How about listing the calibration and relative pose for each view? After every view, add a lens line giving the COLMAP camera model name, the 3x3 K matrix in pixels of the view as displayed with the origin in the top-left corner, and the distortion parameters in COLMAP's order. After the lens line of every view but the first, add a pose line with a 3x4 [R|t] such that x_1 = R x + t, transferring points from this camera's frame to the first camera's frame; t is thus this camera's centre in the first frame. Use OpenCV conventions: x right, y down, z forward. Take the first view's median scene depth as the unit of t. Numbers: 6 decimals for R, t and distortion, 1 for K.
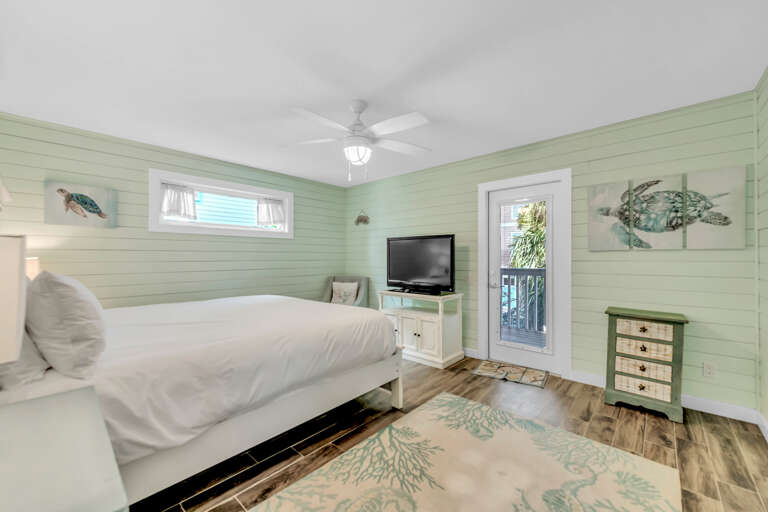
lens RADIAL K [[304.3, 0, 390.4], [0, 304.3, 258.9], [0, 0, 1]] dist [0.001572, 0.000176]
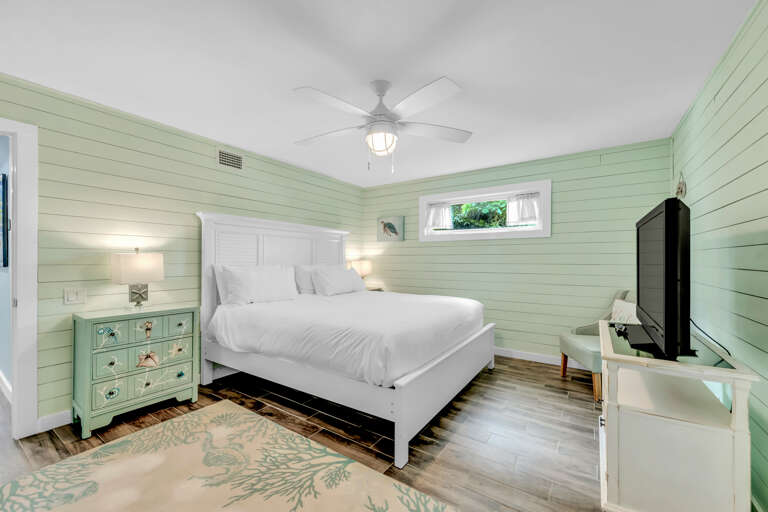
lens RADIAL K [[304.3, 0, 390.4], [0, 304.3, 258.9], [0, 0, 1]] dist [0.001572, 0.000176]
pose [[0.145755, -0.001766, -0.989319, 0.804307], [-0.006111, 0.999978, -0.002686, -0.007090], [0.989302, 0.006437, 0.145741, 0.930627]]
